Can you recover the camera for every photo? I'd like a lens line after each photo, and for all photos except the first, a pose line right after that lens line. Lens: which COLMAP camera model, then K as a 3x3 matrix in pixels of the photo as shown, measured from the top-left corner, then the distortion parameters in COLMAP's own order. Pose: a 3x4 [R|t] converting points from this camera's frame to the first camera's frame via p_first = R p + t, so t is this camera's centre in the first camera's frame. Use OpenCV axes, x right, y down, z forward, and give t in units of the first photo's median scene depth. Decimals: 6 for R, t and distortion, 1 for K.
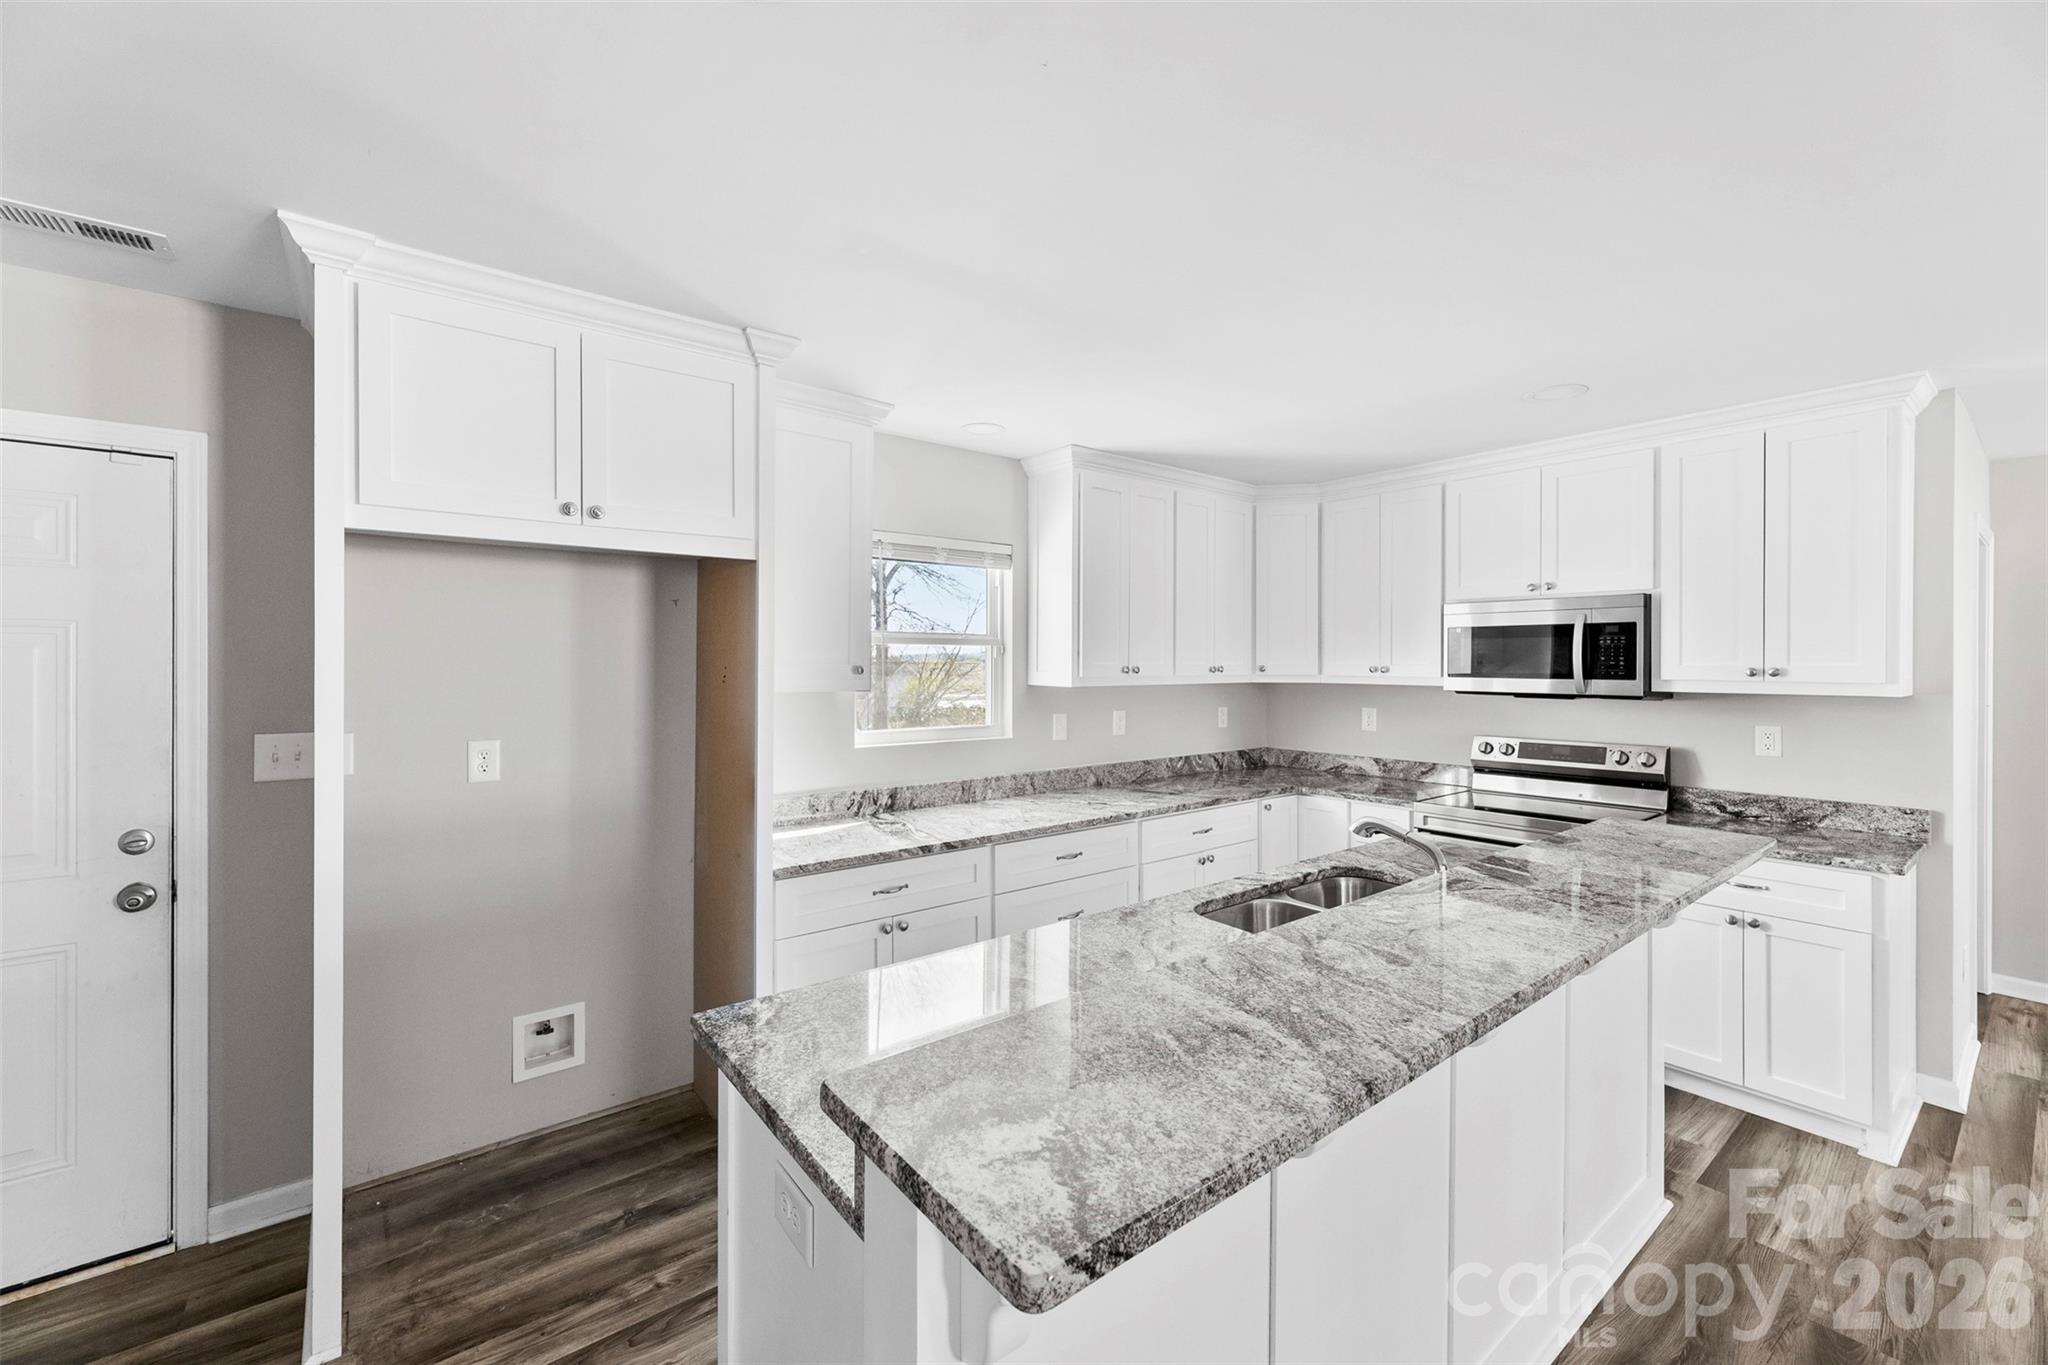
lens RADIAL K [[819.4, 0, 1007.9], [0, 819.4, 672.0], [0, 0, 1]] dist [-0.000963, 0.000309]
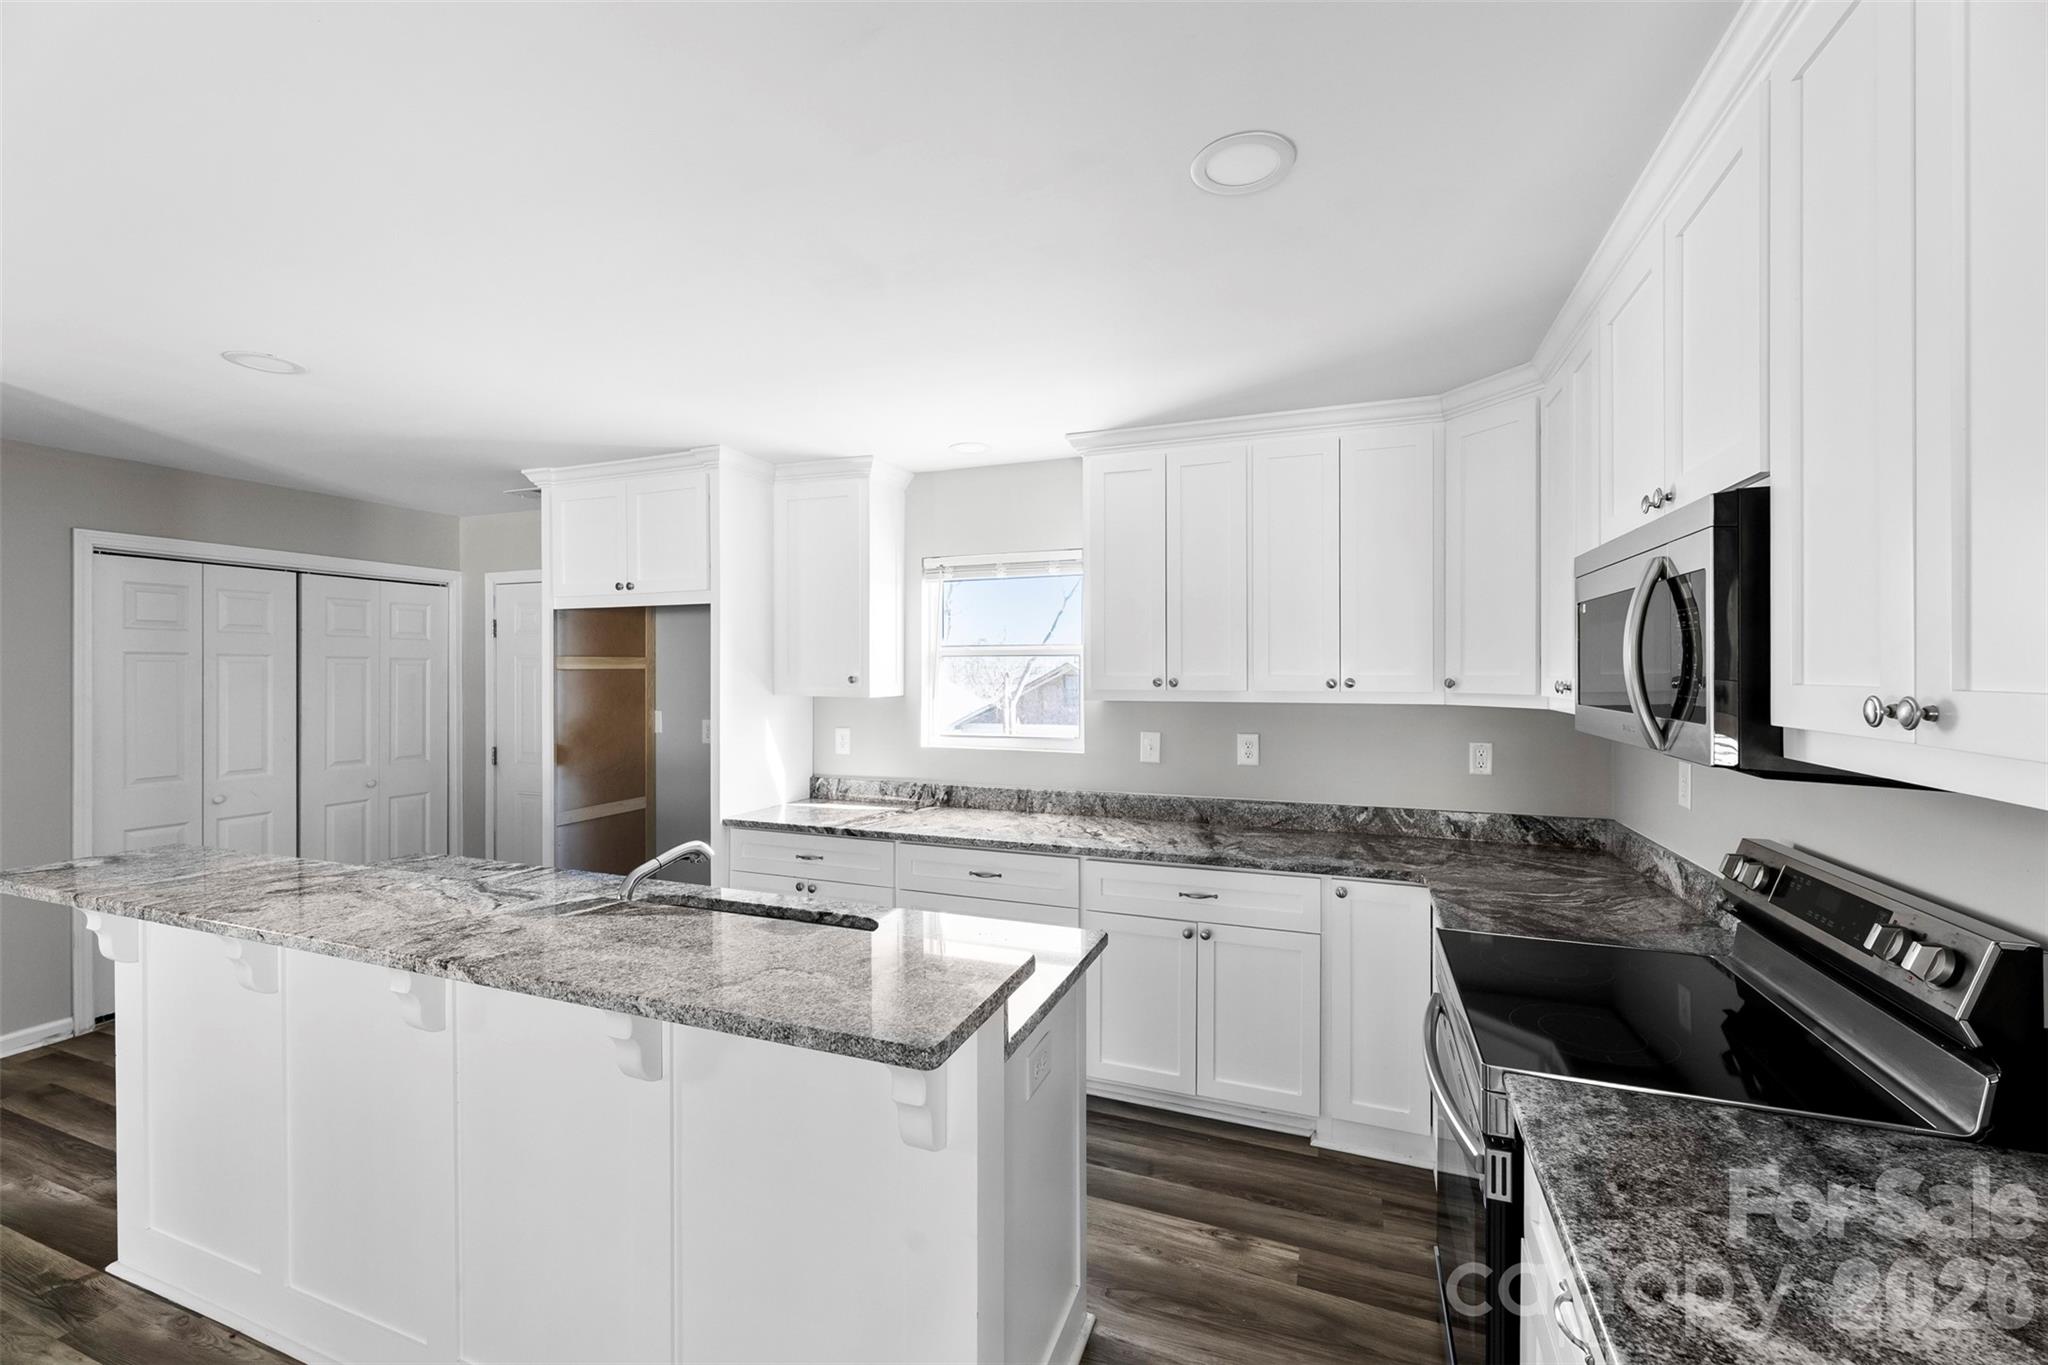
lens RADIAL K [[819.4, 0, 1021.1], [0, 819.4, 672.8], [0, 0, 1]] dist [-0.000963, 0.000309]
pose [[0.519078, 0.000474, -0.854726, 0.855444], [-0.008114, 0.999958, -0.004373, -0.007664], [0.854688, 0.009205, 0.519060, 0.499123]]
